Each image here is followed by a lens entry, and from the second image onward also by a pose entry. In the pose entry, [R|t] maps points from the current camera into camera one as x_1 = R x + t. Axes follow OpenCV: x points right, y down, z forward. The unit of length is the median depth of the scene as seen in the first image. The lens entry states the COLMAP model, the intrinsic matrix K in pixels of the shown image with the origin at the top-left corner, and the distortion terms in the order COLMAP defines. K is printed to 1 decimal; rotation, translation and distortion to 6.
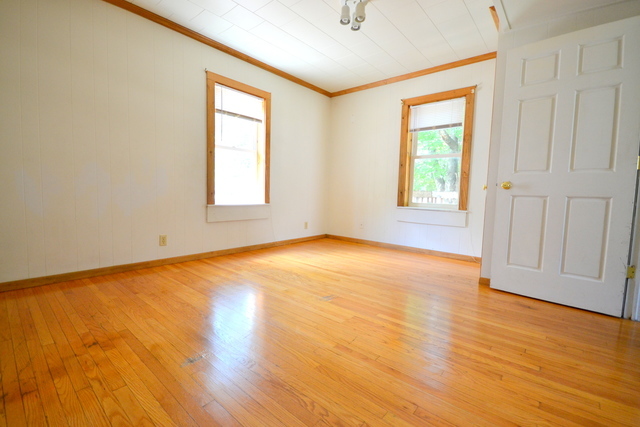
lens RADIAL K [[285.6, 0, 316.0], [0, 285.6, 213.6], [0, 0, 1]] dist [0.000395, 0.000314]
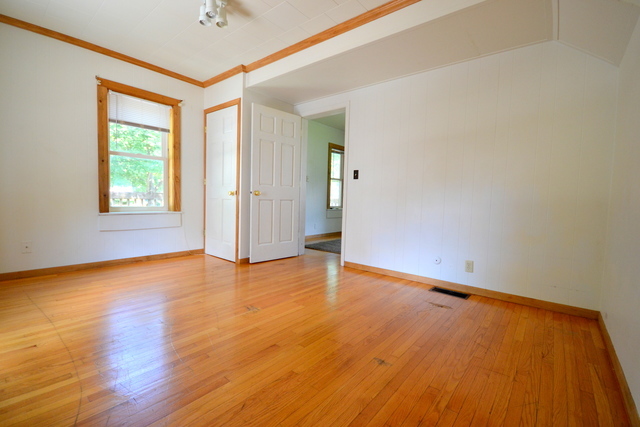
lens RADIAL K [[285.6, 0, 316.0], [0, 285.6, 213.6], [0, 0, 1]] dist [0.000395, 0.000314]
pose [[-0.017592, -0.082015, 0.996476, -0.817608], [0.048509, 0.995386, 0.082782, -0.095742], [-0.998668, 0.049795, -0.013533, 0.675125]]
